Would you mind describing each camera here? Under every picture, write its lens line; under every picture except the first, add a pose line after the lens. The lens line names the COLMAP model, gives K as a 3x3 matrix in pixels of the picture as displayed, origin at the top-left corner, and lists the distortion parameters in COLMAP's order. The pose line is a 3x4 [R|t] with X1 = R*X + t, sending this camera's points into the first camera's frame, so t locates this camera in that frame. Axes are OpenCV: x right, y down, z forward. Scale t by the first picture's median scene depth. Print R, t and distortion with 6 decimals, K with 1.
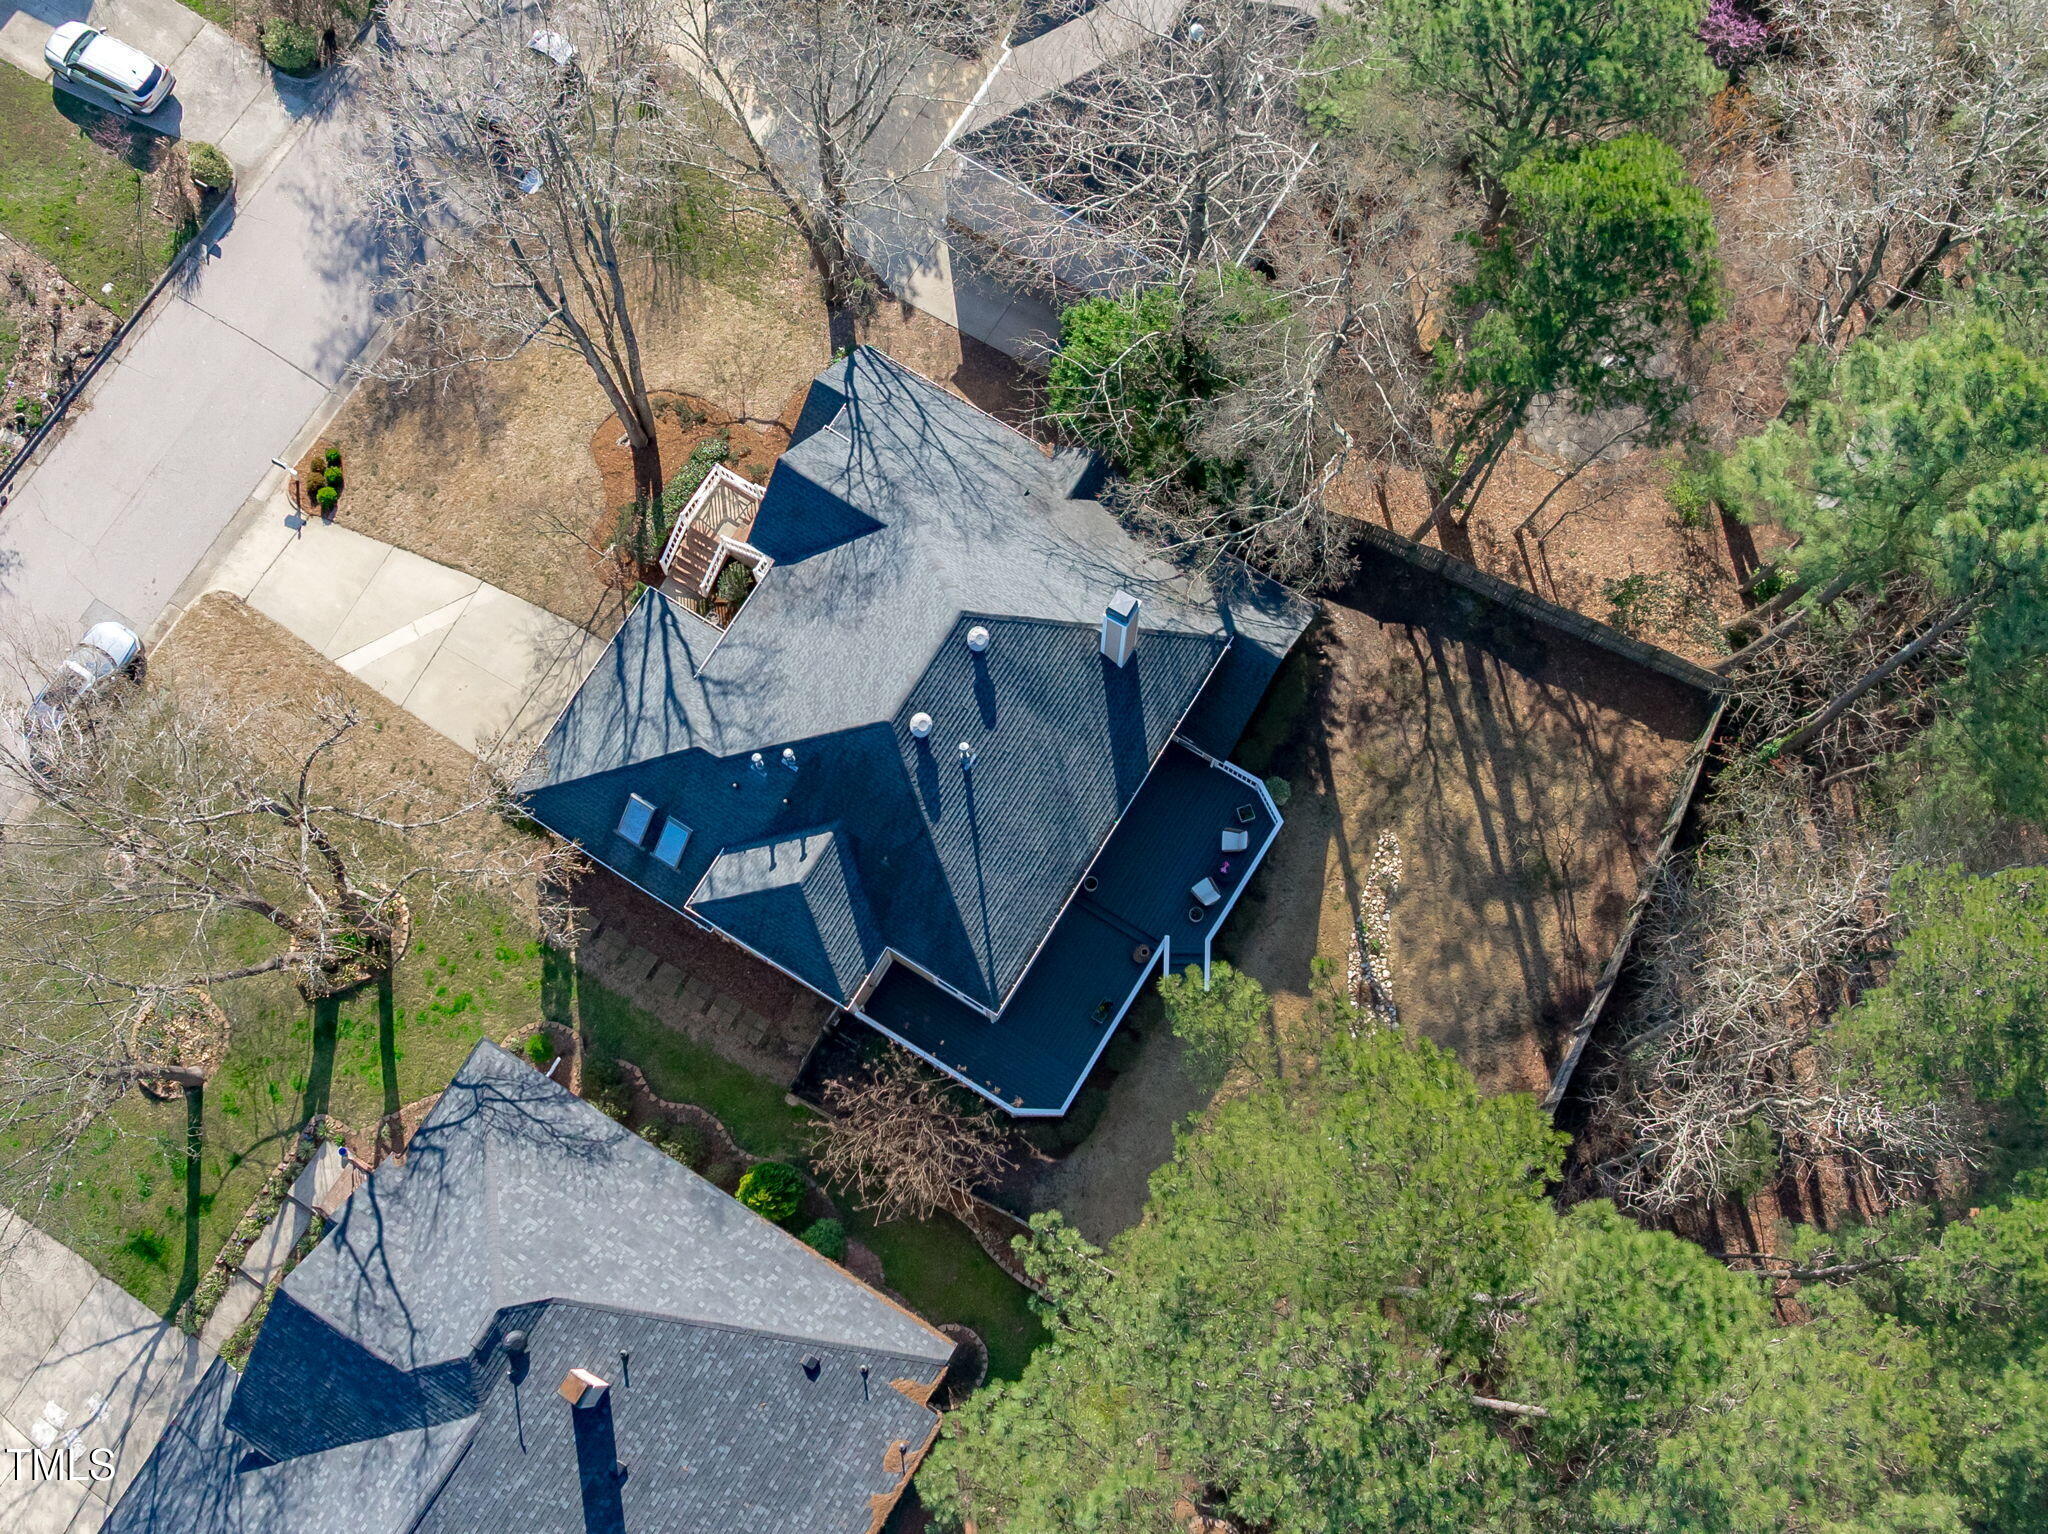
lens RADIAL K [[2190.4, 0, 1059.1], [0, 2190.4, 739.3], [0, 0, 1]] dist [-0.038763, 0.000000]
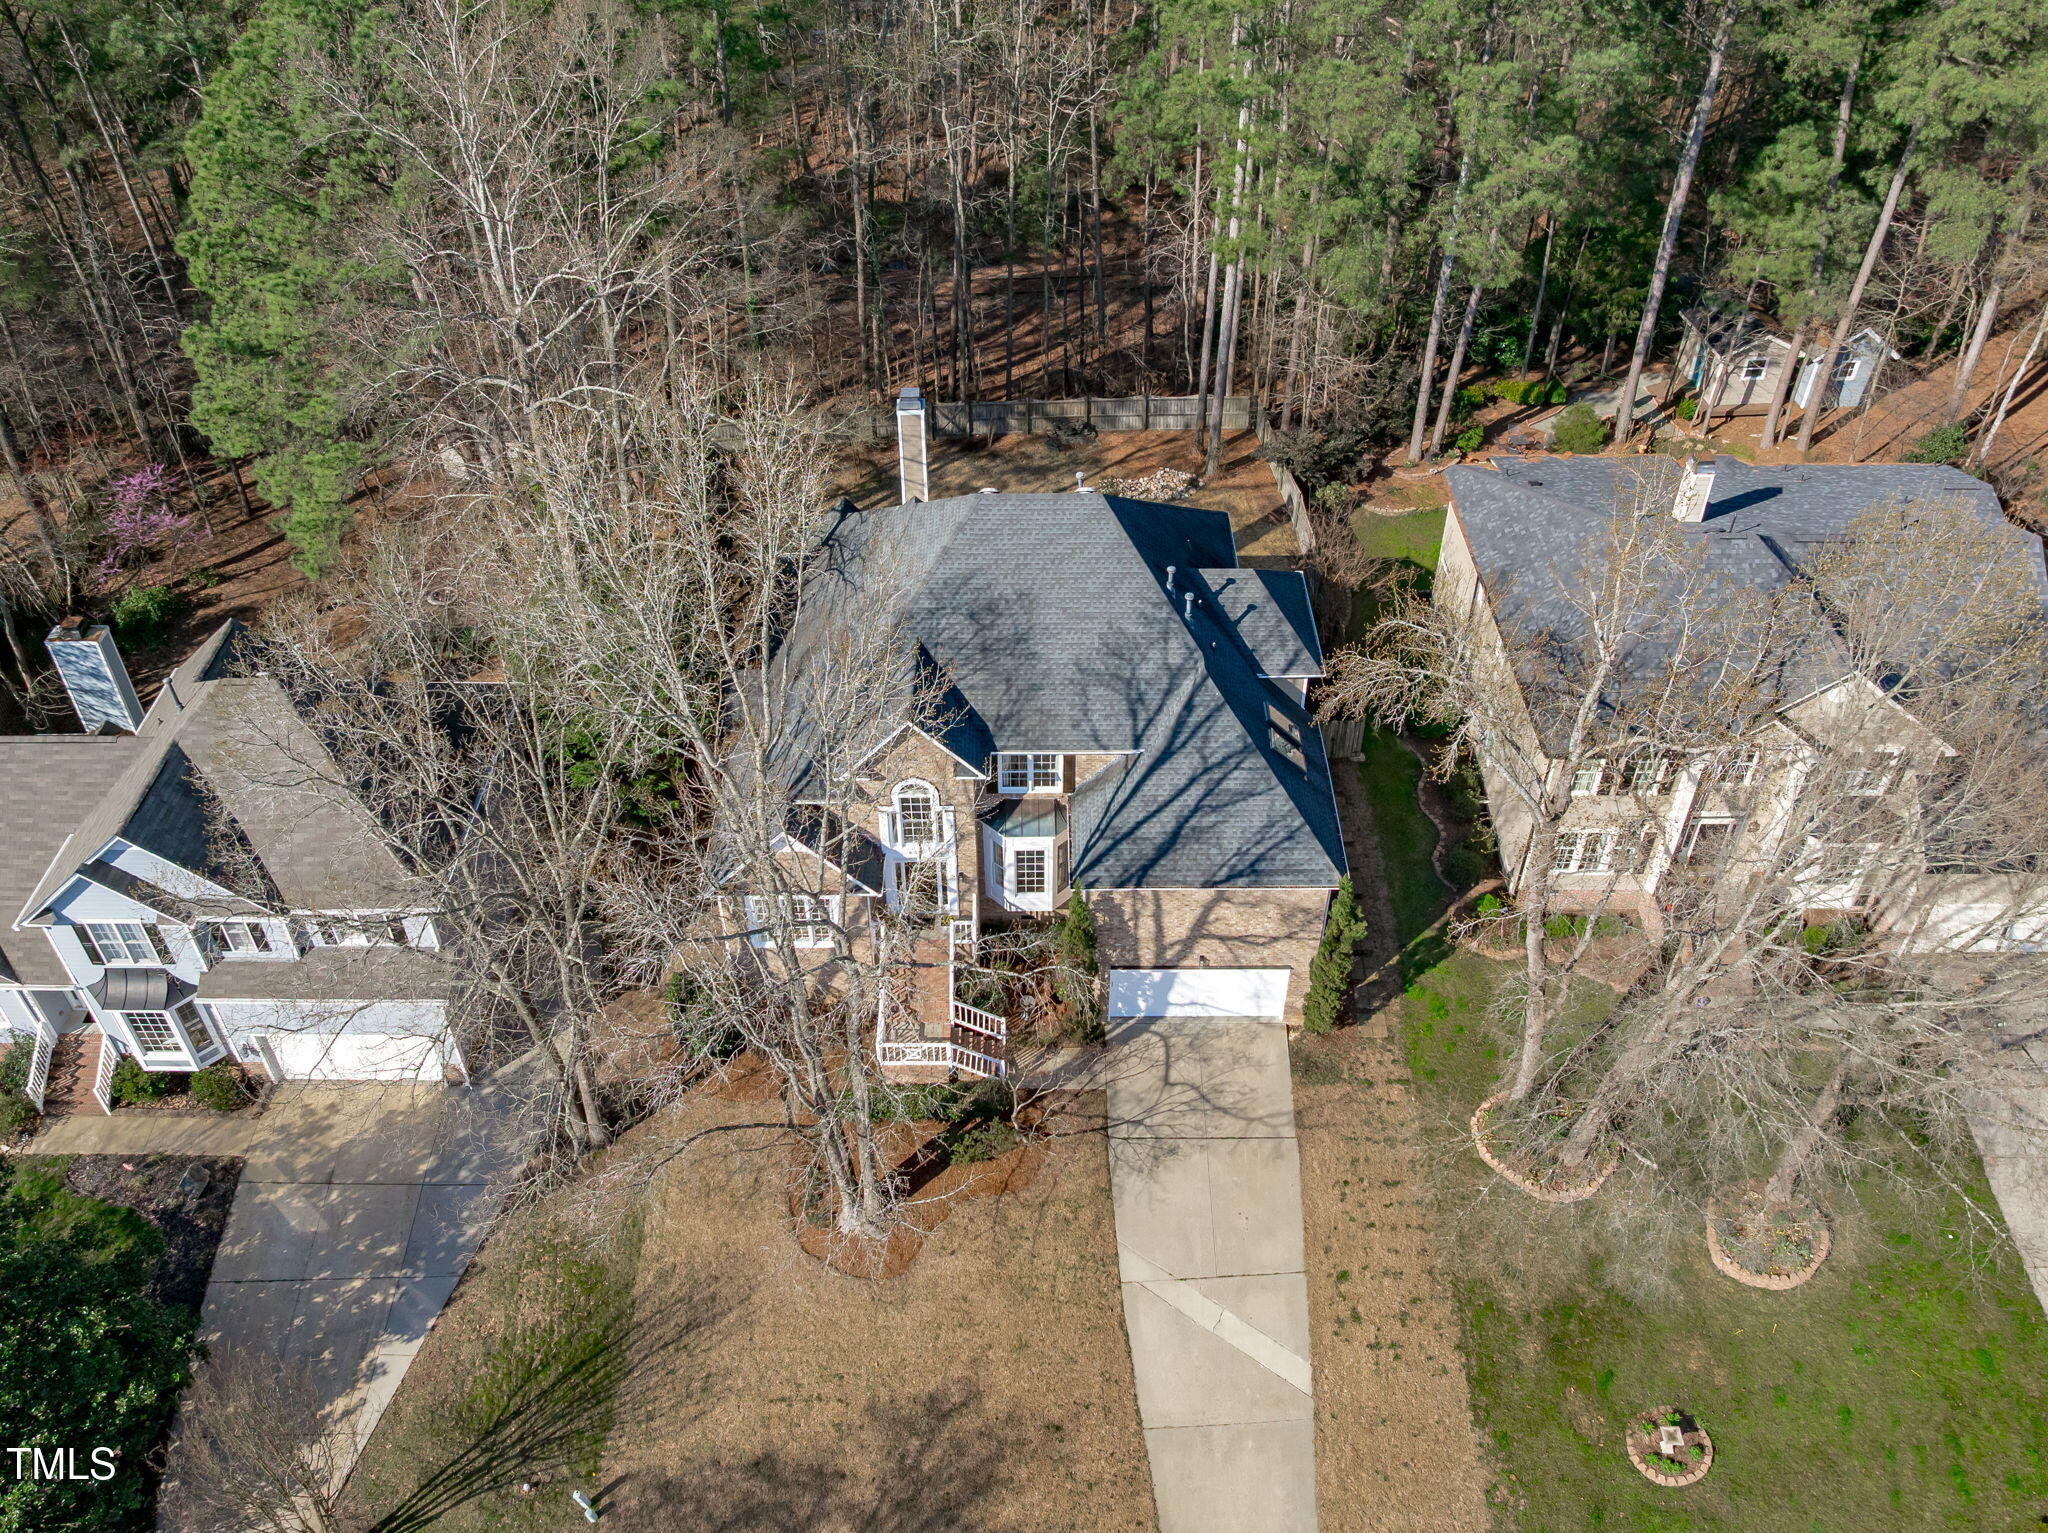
lens RADIAL K [[1607.2, 0, 1017.2], [0, 1607.2, 784.1], [0, 0, 1]] dist [-0.037318, -0.003386]
pose [[-0.517523, -0.575497, 0.633224, -0.570499], [0.829343, -0.155206, 0.536751, -0.436900], [-0.210618, 0.802941, 0.557607, 0.593727]]
